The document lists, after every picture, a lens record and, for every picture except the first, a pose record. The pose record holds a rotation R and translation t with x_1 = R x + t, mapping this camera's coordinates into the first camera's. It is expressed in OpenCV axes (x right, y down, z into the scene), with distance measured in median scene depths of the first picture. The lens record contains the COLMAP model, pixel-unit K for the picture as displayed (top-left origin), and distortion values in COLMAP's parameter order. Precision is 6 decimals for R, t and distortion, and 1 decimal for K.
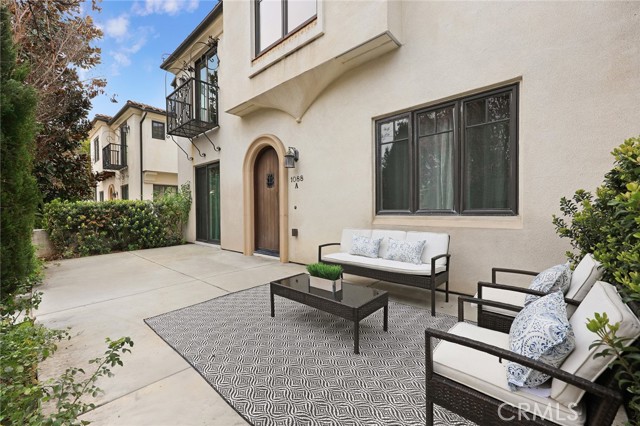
lens RADIAL K [[254.8, 0, 312.5], [0, 254.8, 211.1], [0, 0, 1]] dist [-0.000419, -0.000105]
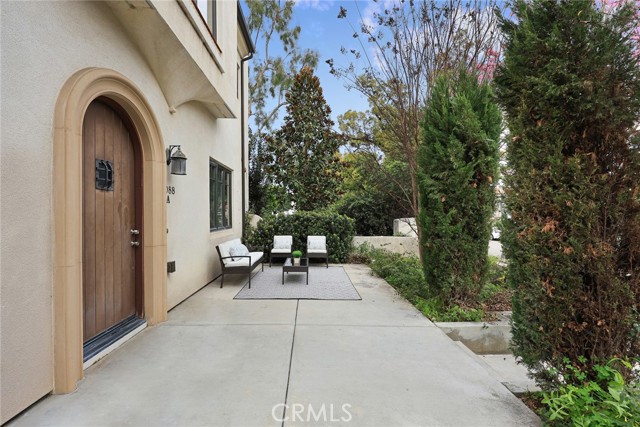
lens RADIAL K [[307.5, 0, 320.0], [0, 307.5, 213.5], [0, 0, 1]] dist [0.000040, -0.000004]
pose [[-0.698596, 0.006754, 0.715485, -1.416887], [0.008801, 0.999961, -0.000847, -0.084859], [-0.715462, 0.005705, -0.698628, 1.927289]]
